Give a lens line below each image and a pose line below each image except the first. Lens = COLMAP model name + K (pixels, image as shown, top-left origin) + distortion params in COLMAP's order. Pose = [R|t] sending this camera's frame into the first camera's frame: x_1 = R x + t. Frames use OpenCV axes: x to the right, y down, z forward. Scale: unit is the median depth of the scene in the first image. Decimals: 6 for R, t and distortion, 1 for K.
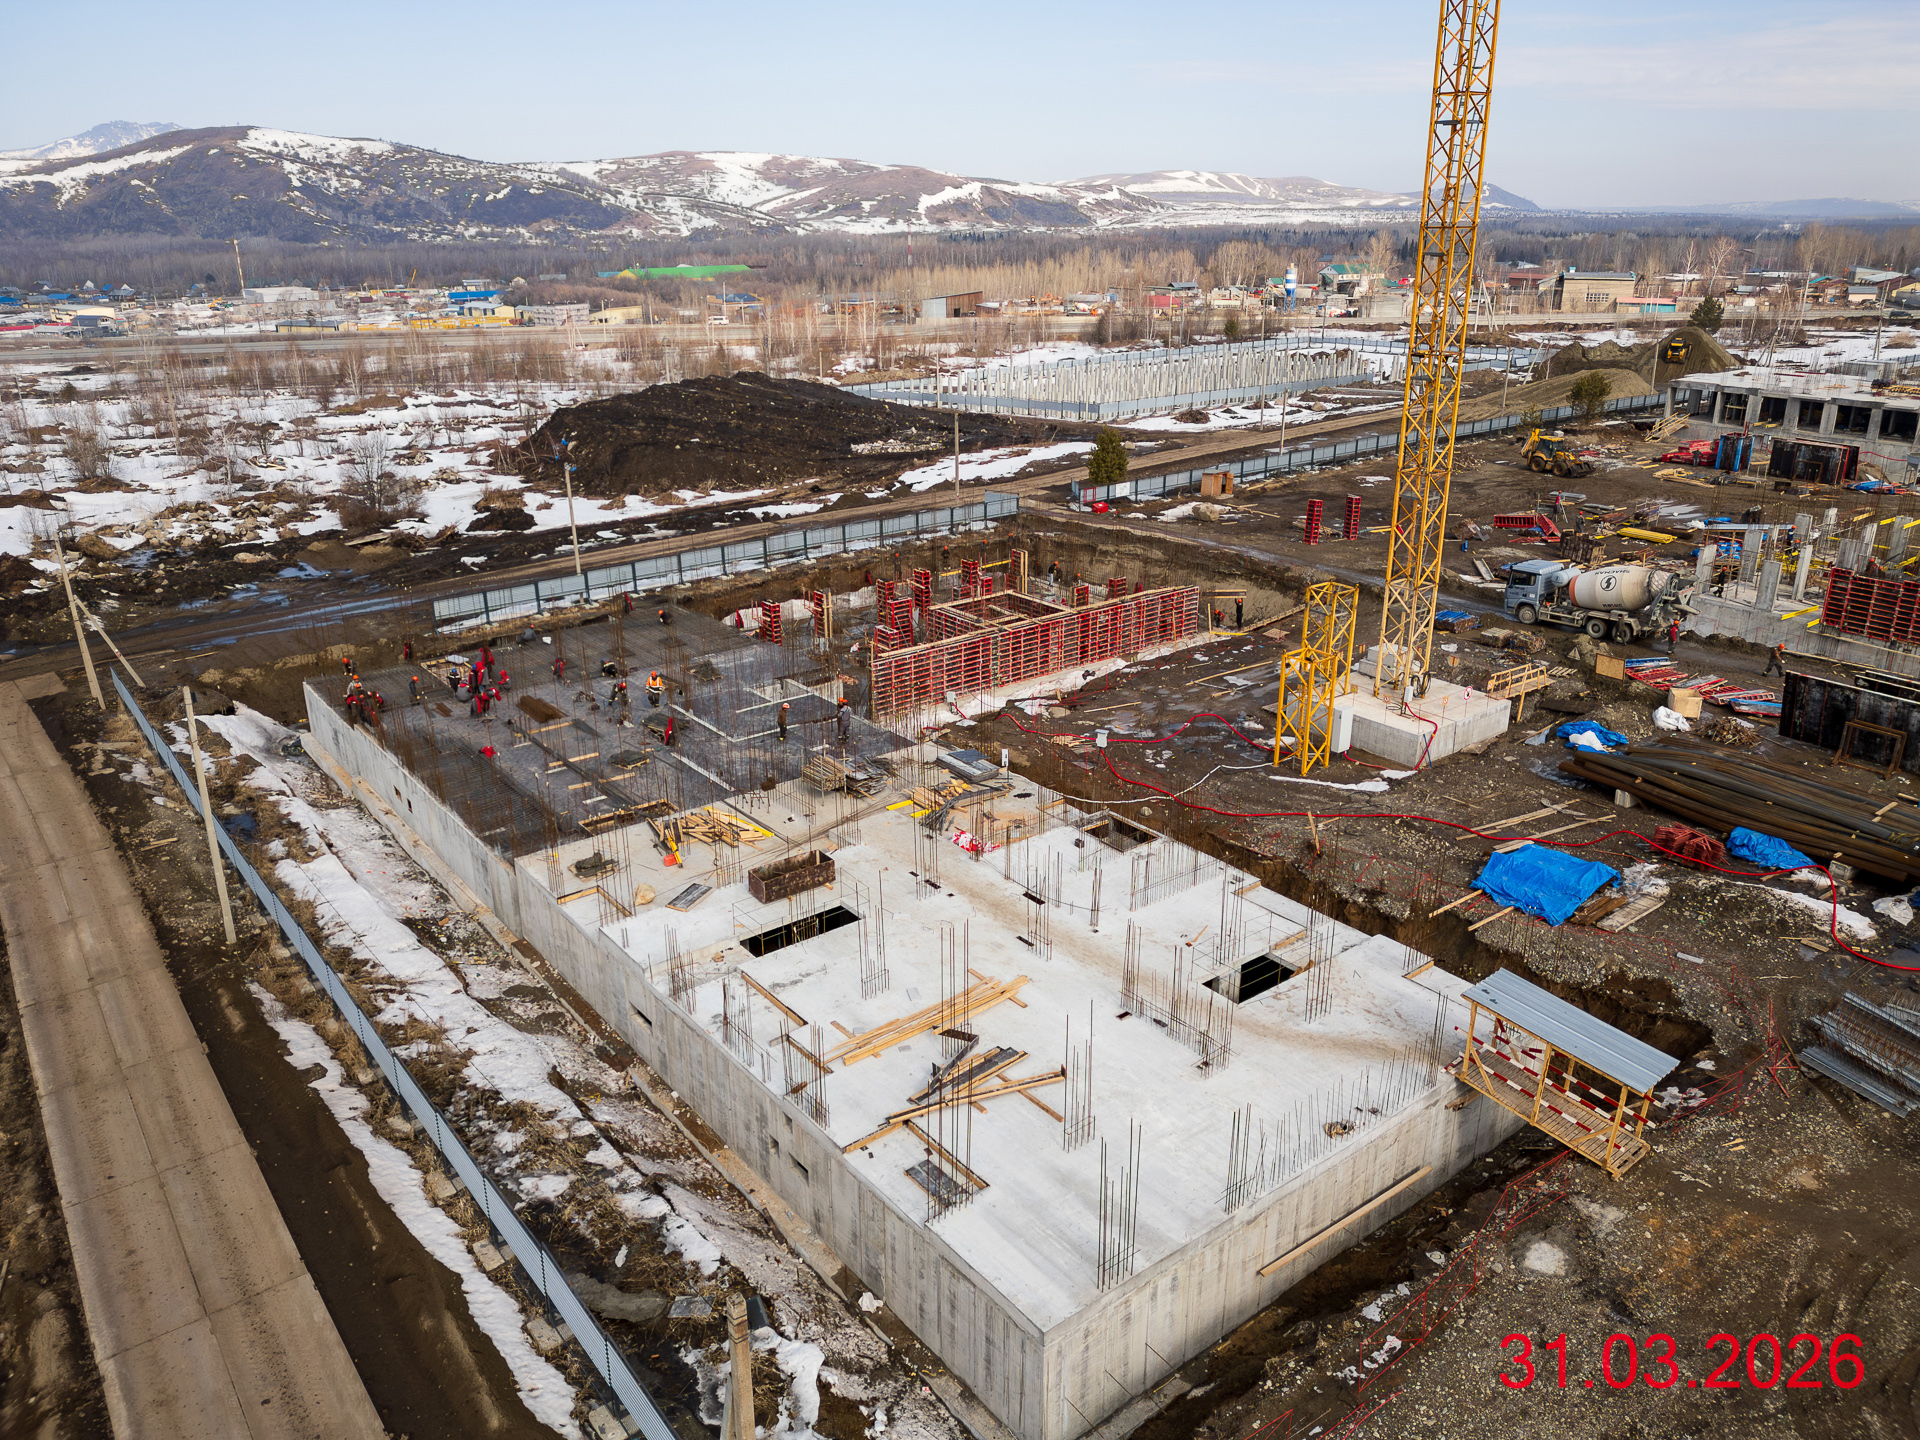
lens RADIAL K [[1391.3, 0, 962.0], [0, 1391.3, 713.5], [0, 0, 1]] dist [-0.024193, -0.002802]
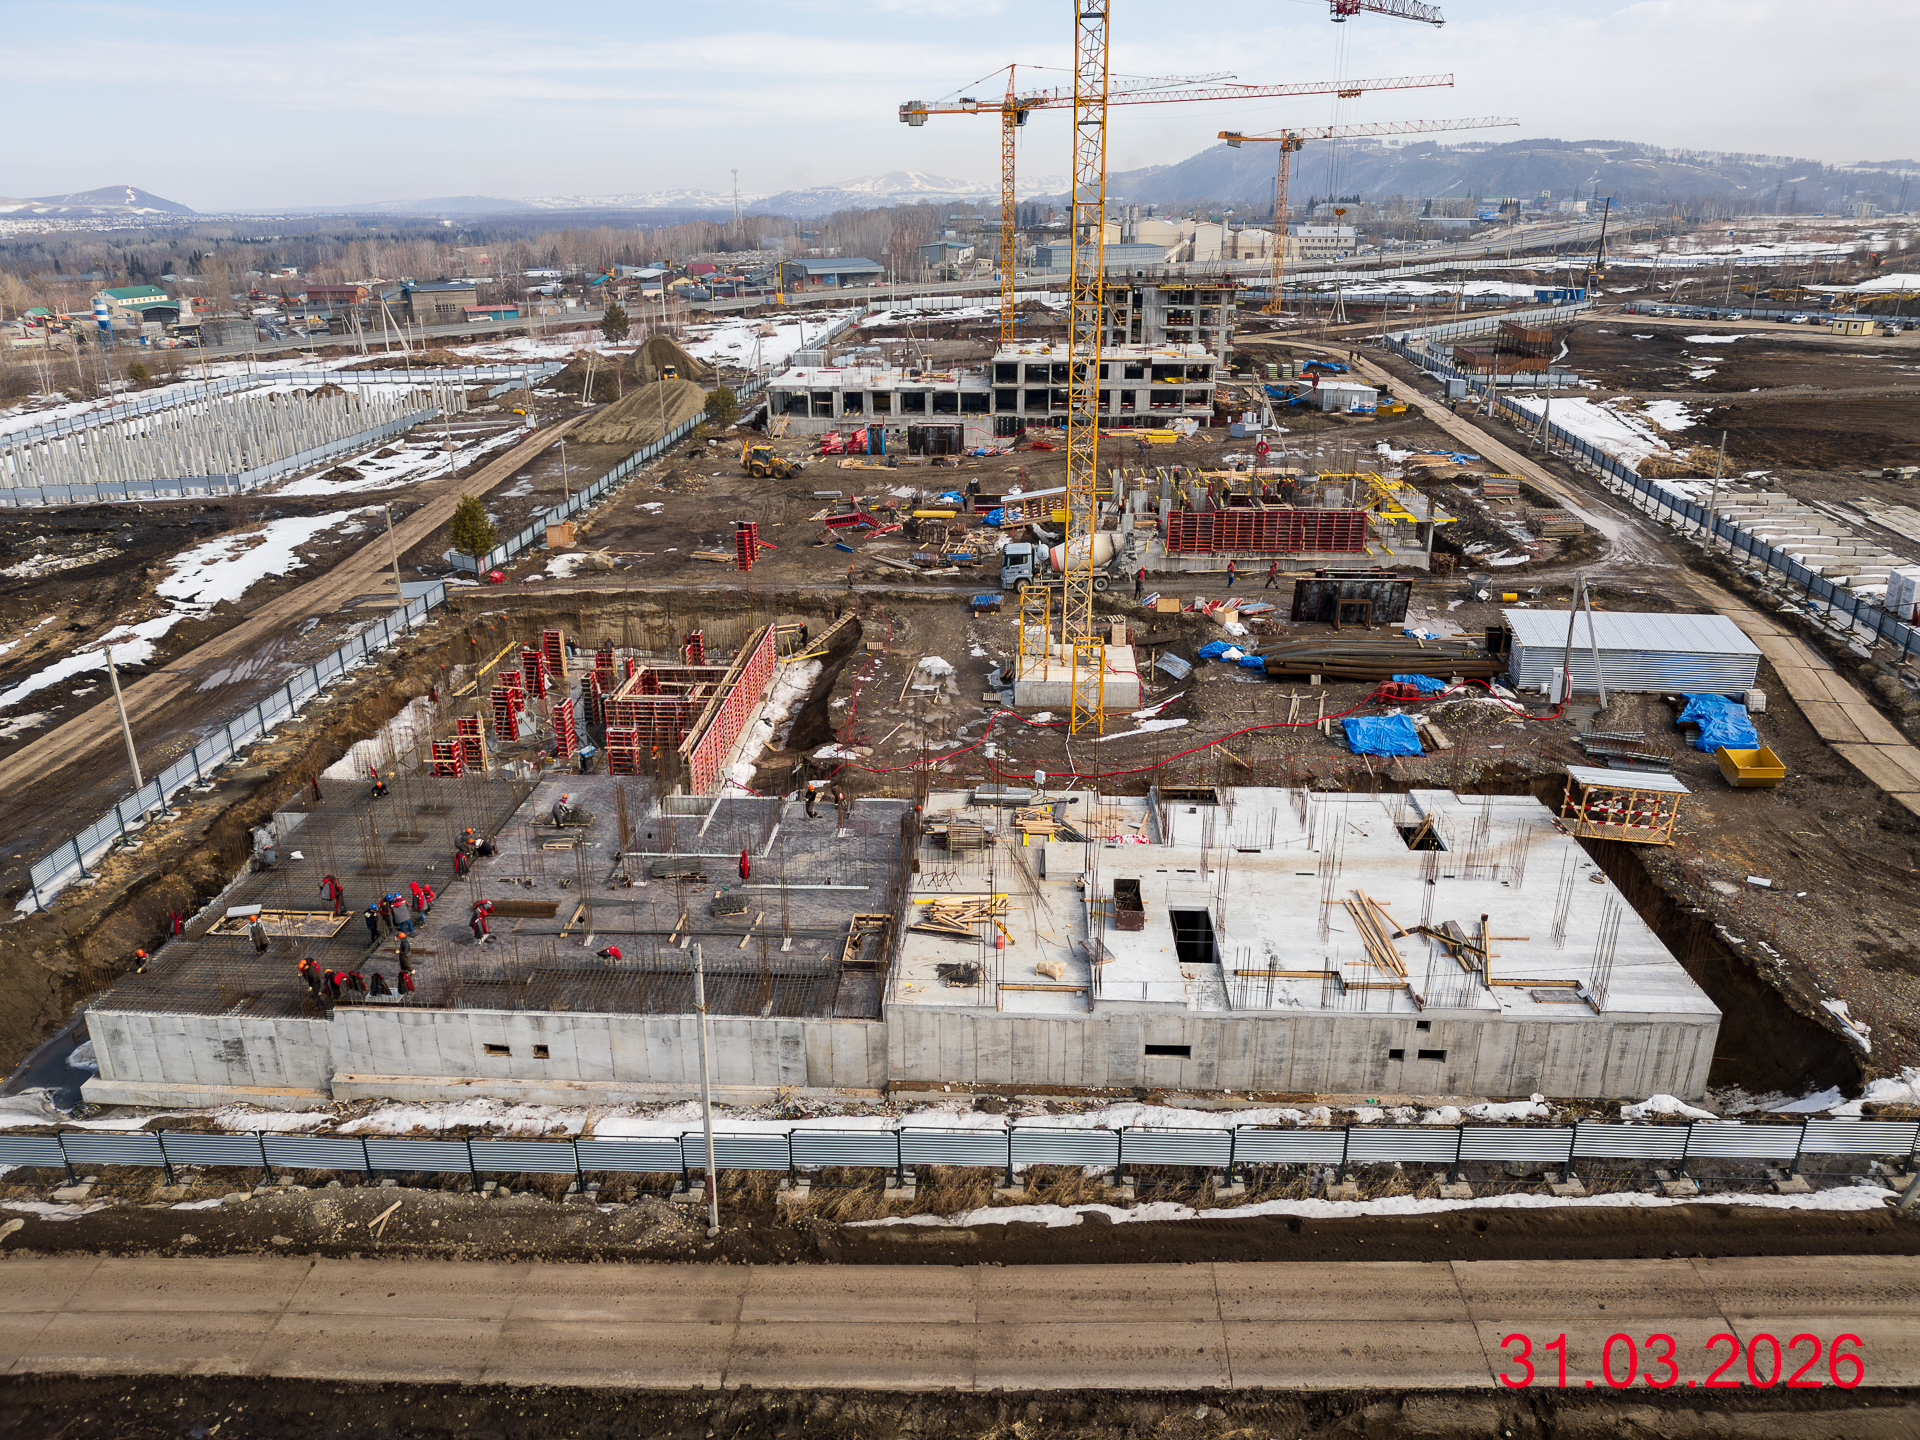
lens RADIAL K [[1391.3, 0, 962.0], [0, 1391.3, 713.5], [0, 0, 1]] dist [-0.024193, -0.002802]
pose [[0.653495, -0.260129, 0.710829, -0.773108], [0.261528, 0.958854, 0.110460, -0.154360], [-0.710315, 0.113717, 0.694637, 0.214620]]
